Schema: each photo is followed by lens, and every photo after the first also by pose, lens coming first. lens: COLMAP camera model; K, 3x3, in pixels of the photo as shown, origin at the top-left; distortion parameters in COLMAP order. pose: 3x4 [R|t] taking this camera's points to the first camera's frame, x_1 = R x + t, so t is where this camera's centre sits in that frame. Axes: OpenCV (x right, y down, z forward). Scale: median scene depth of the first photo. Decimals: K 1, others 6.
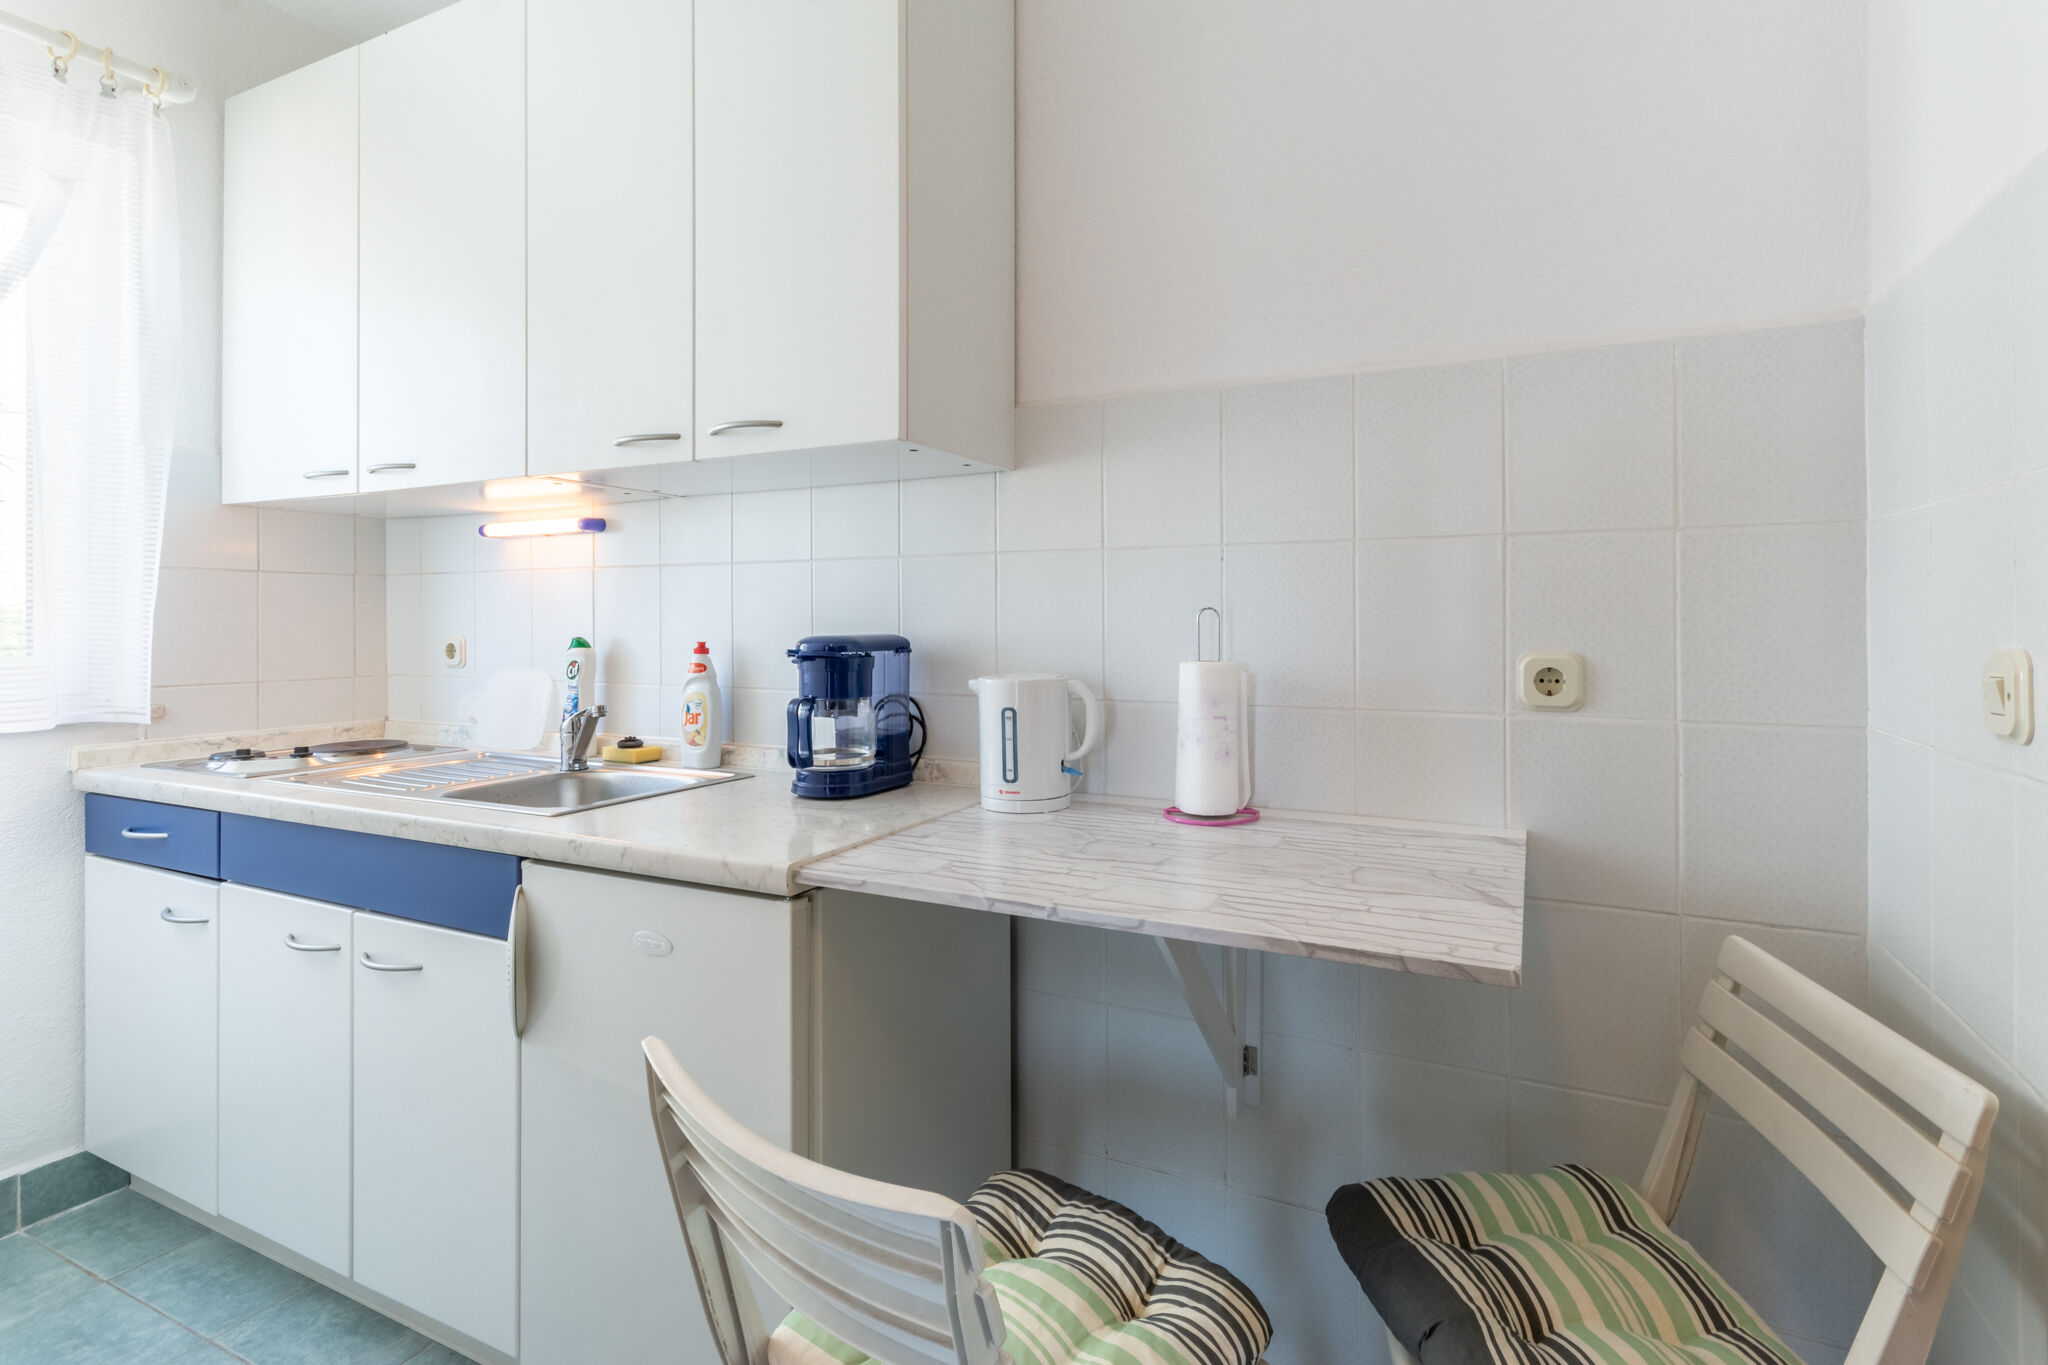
lens RADIAL K [[905.4, 0, 1019.6], [0, 905.4, 688.3], [0, 0, 1]] dist [-0.001760, -0.000076]
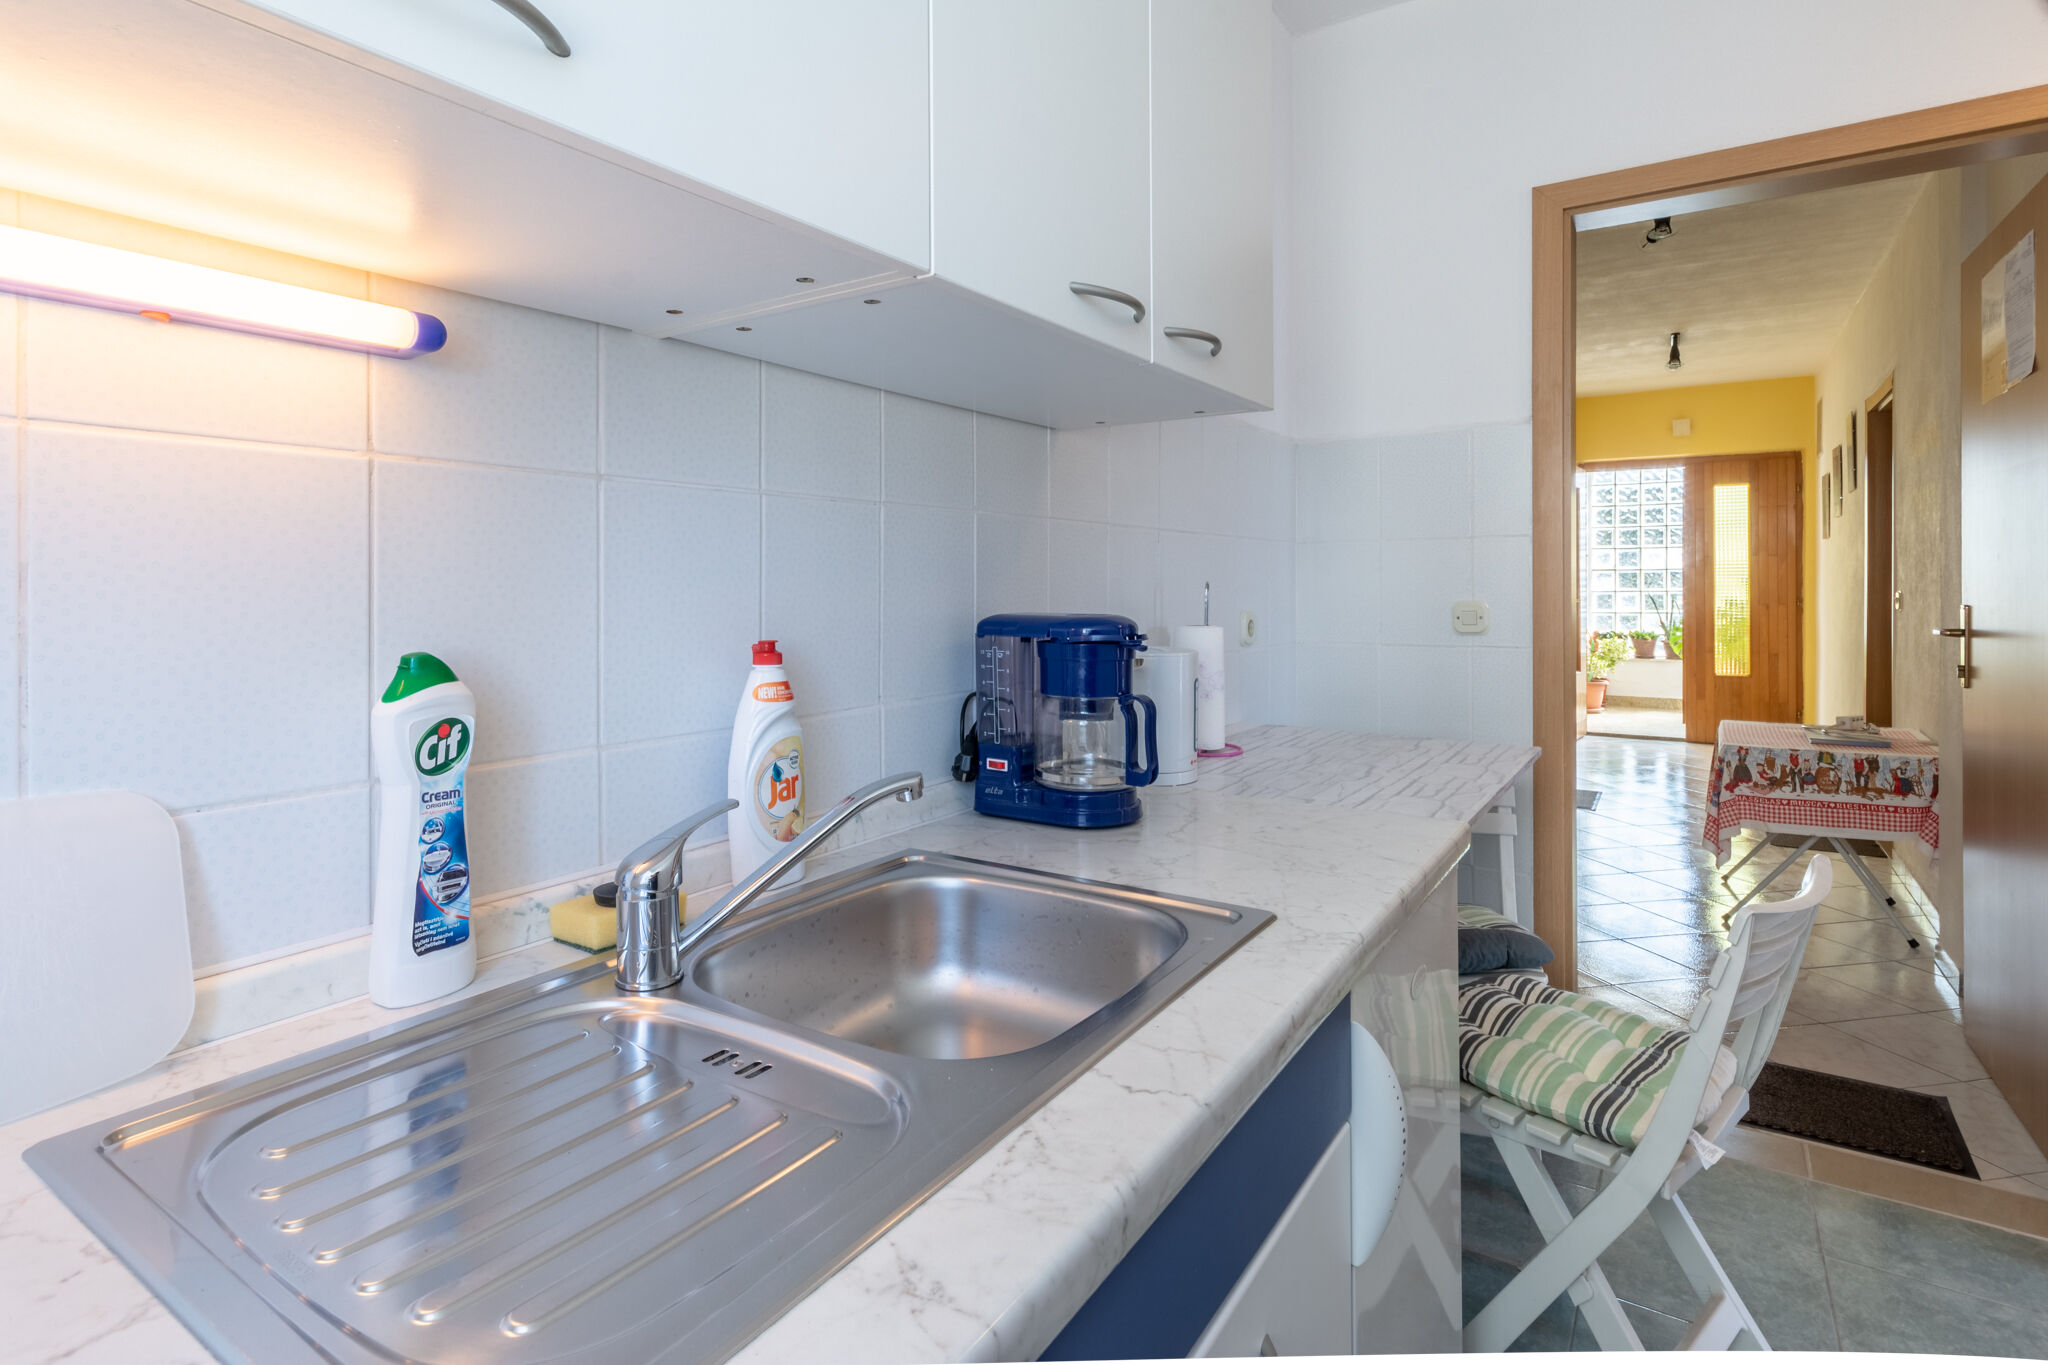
lens RADIAL K [[905.4, 0, 1019.6], [0, 905.4, 688.3], [0, 0, 1]] dist [-0.001760, -0.000076]
pose [[0.219563, -0.098868, 0.970576, -0.832935], [0.078391, 0.993423, 0.083462, -0.057580], [-0.972444, 0.057760, 0.225869, 0.746944]]
